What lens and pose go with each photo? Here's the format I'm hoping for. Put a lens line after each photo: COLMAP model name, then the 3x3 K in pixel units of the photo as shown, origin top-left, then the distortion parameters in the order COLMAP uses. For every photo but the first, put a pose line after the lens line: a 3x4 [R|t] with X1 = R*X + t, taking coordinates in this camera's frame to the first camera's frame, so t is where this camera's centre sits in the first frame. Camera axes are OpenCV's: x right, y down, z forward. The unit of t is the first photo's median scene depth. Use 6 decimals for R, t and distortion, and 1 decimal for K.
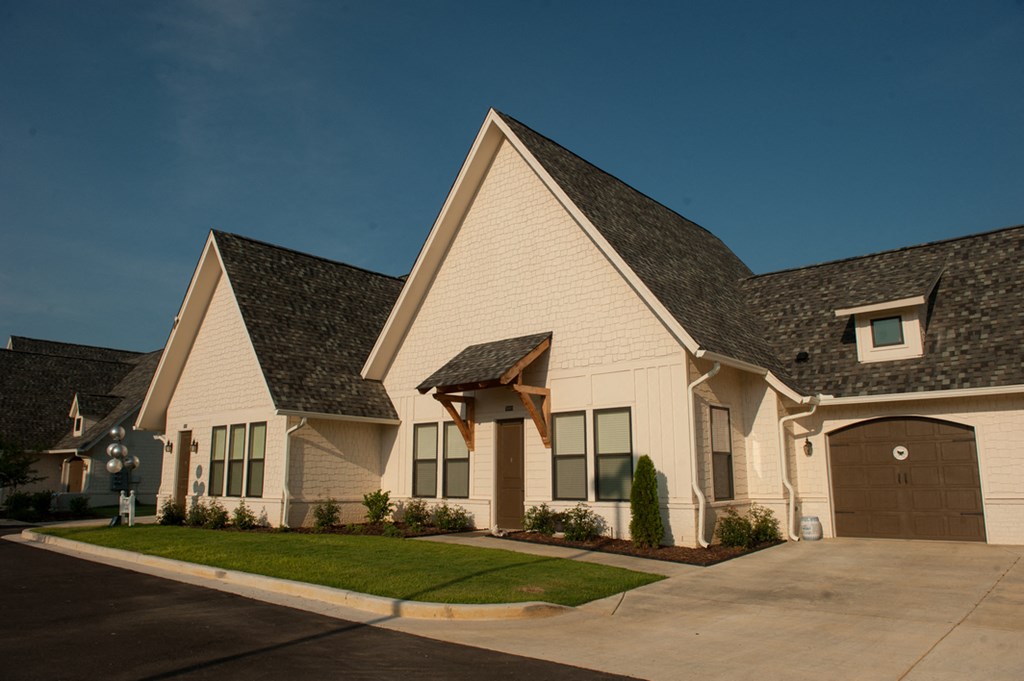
lens RADIAL K [[714.2, 0, 531.4], [0, 714.2, 340.0], [0, 0, 1]] dist [-0.034134, -0.032355]
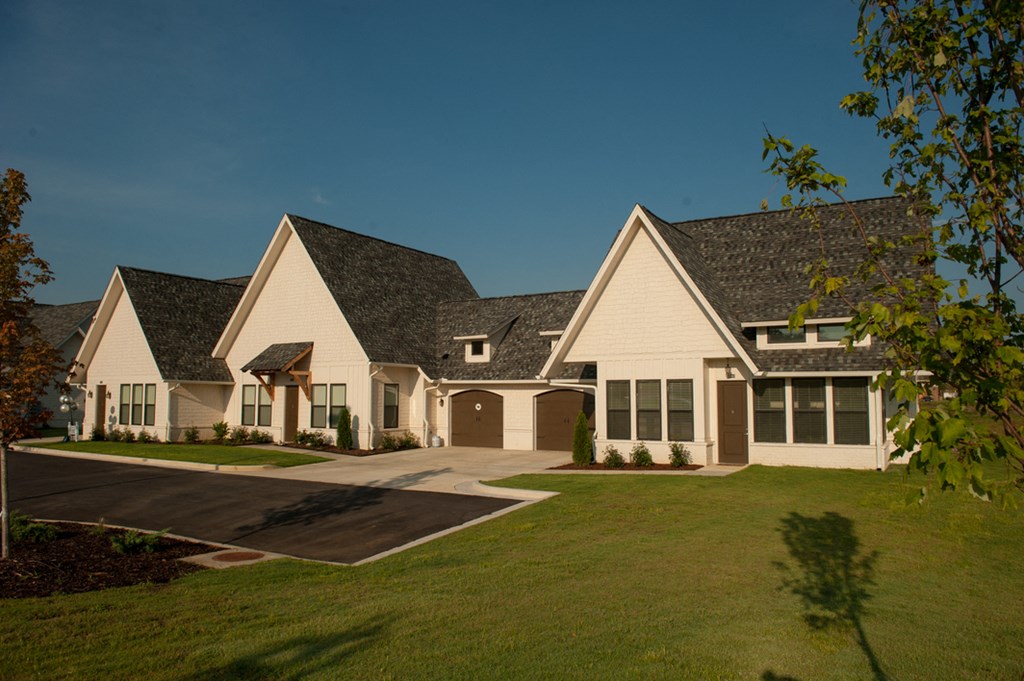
lens RADIAL K [[677.9, 0, 512.0], [0, 677.9, 340.5], [0, 0, 1]] dist [-0.029159, -0.022322]
pose [[0.986002, 0.020242, 0.165500, 0.235266], [-0.037403, 0.994159, 0.101240, -0.203020], [-0.162483, -0.106013, 0.981000, -0.812446]]
